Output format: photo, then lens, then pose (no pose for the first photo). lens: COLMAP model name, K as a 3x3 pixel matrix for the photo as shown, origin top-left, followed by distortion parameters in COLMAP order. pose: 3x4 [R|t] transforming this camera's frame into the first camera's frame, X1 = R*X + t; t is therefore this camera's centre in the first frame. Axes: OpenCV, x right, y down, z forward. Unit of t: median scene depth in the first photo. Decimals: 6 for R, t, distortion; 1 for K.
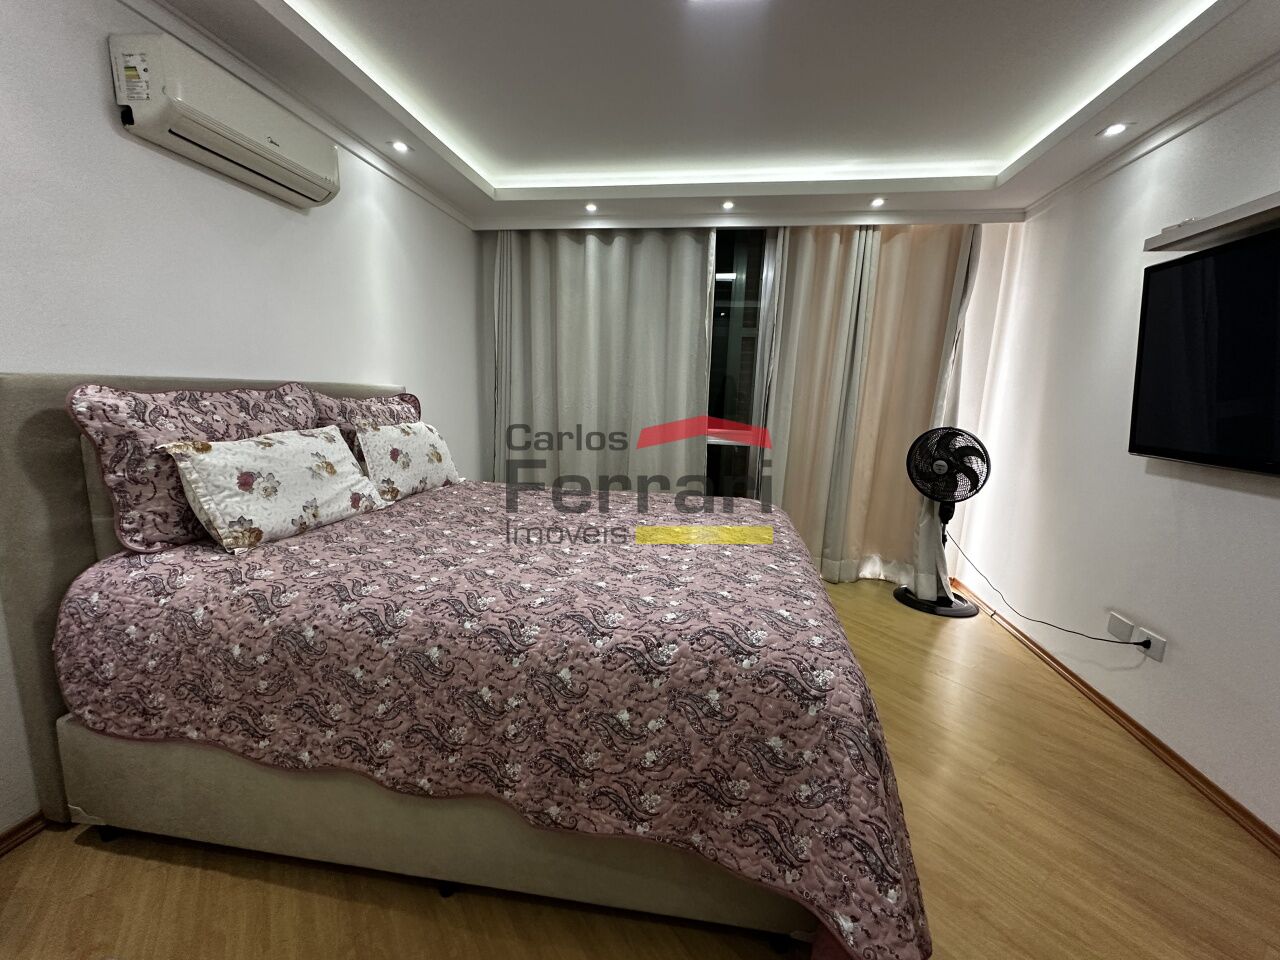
lens RADIAL K [[505.2, 0, 642.0], [0, 505.2, 482.5], [0, 0, 1]] dist [0.003083, 0.000012]
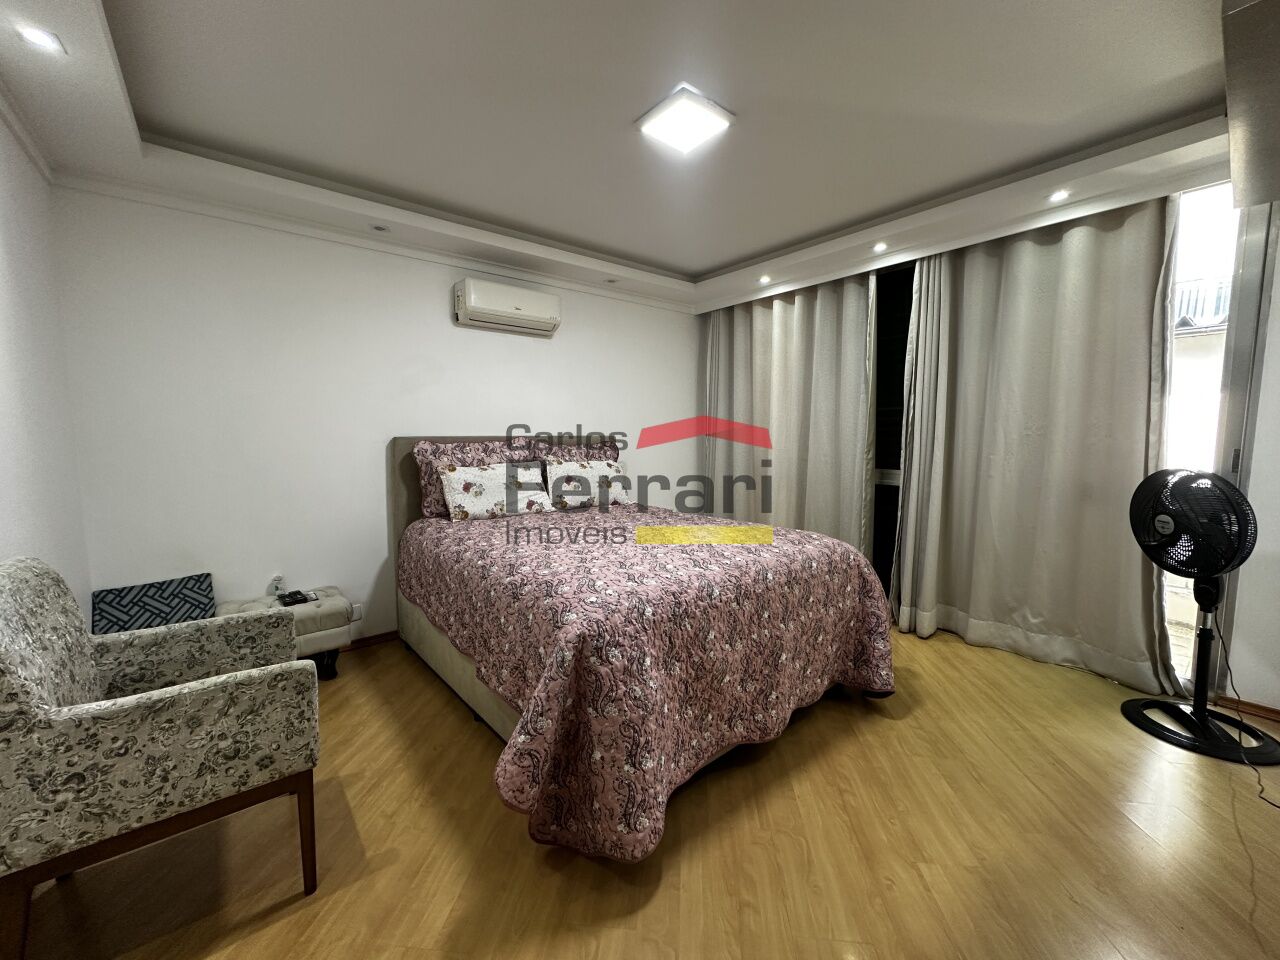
lens RADIAL K [[505.2, 0, 636.3], [0, 505.2, 474.7], [0, 0, 1]] dist [0.003083, 0.000012]
pose [[0.749303, 0.017849, -0.661986, 1.029462], [-0.088140, 0.993431, -0.072981, 0.035567], [0.656335, 0.113033, 0.745954, -0.038150]]
